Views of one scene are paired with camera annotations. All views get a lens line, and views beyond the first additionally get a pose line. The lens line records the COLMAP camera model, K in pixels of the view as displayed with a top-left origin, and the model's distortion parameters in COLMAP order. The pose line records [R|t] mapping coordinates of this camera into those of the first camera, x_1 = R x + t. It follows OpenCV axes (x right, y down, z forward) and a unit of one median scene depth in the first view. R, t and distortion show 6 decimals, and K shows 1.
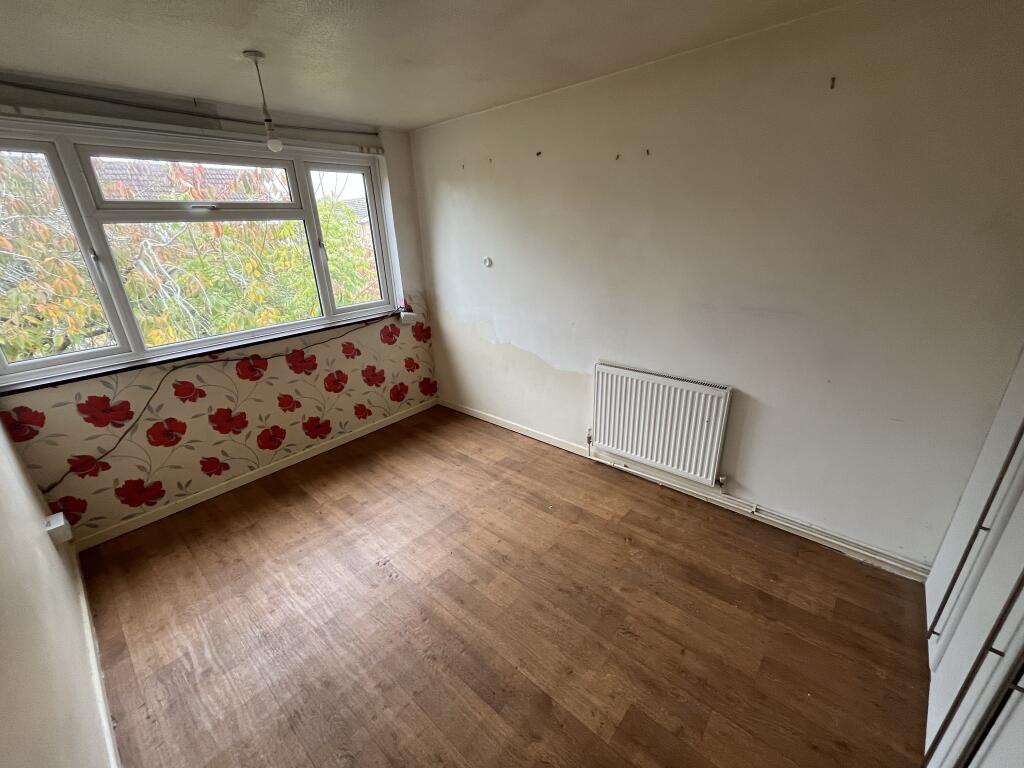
lens RADIAL K [[417.0, 0, 512.0], [0, 417.0, 384.0], [0, 0, 1]] dist [-0.002430, -0.000722]
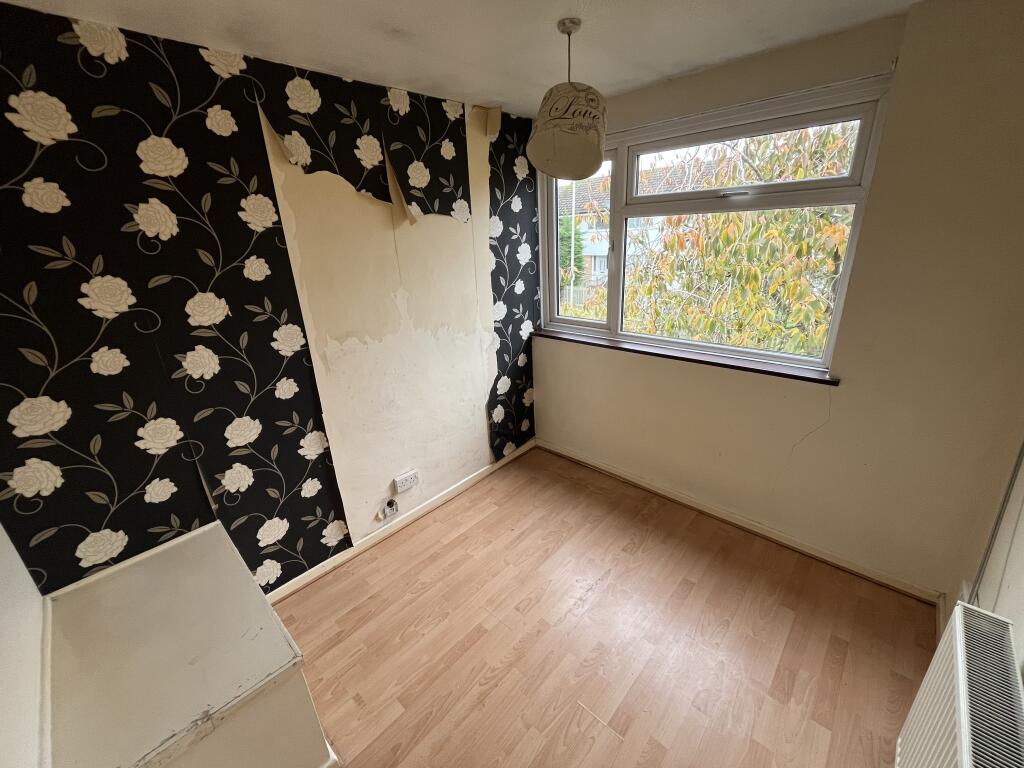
lens RADIAL K [[417.0, 0, 512.0], [0, 417.0, 384.0], [0, 0, 1]] dist [-0.002430, -0.000722]
pose [[-0.028213, 0.382518, -0.923517, 0.199022], [-0.312375, 0.874241, 0.371651, -0.299957], [0.949540, 0.298969, 0.094824, 0.698168]]
